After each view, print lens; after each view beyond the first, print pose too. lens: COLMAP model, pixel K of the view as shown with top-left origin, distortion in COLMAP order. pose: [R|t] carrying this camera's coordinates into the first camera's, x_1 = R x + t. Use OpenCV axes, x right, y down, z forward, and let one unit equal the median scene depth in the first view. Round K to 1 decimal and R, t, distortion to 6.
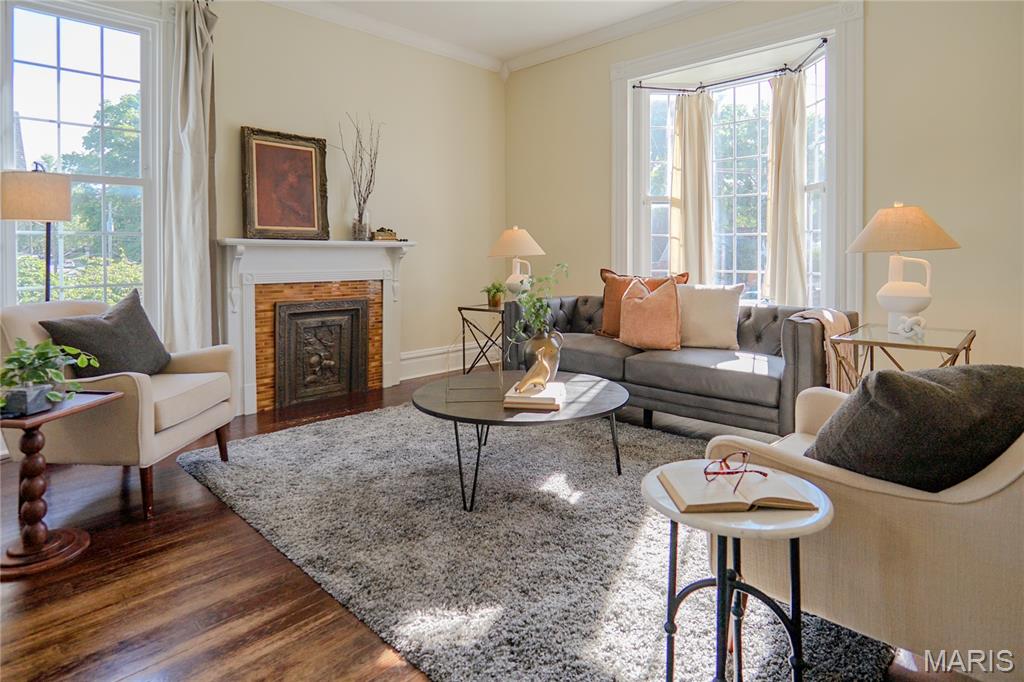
lens RADIAL K [[592.6, 0, 508.1], [0, 592.6, 251.4], [0, 0, 1]] dist [-0.029556, 0.000979]
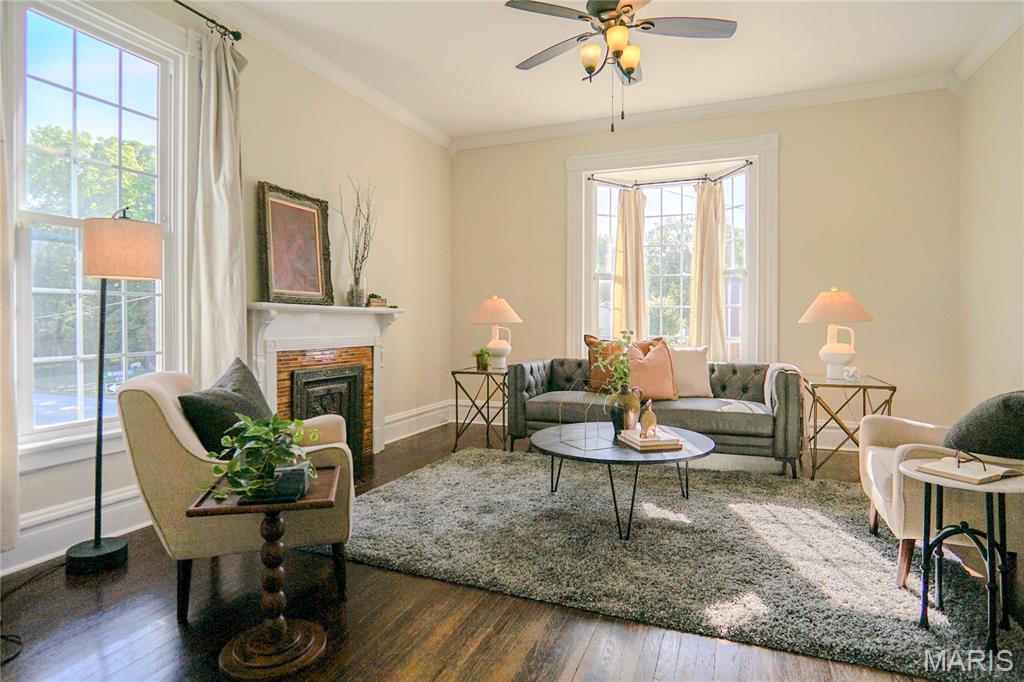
lens RADIAL K [[571.3, 0, 514.2], [0, 571.3, 318.0], [0, 0, 1]] dist [-0.032886, 0.000358]
pose [[0.920013, 0.010108, 0.391756, -0.409736], [-0.010083, 0.999947, -0.002120, 0.000473], [-0.391757, -0.001999, 0.920067, 0.023147]]
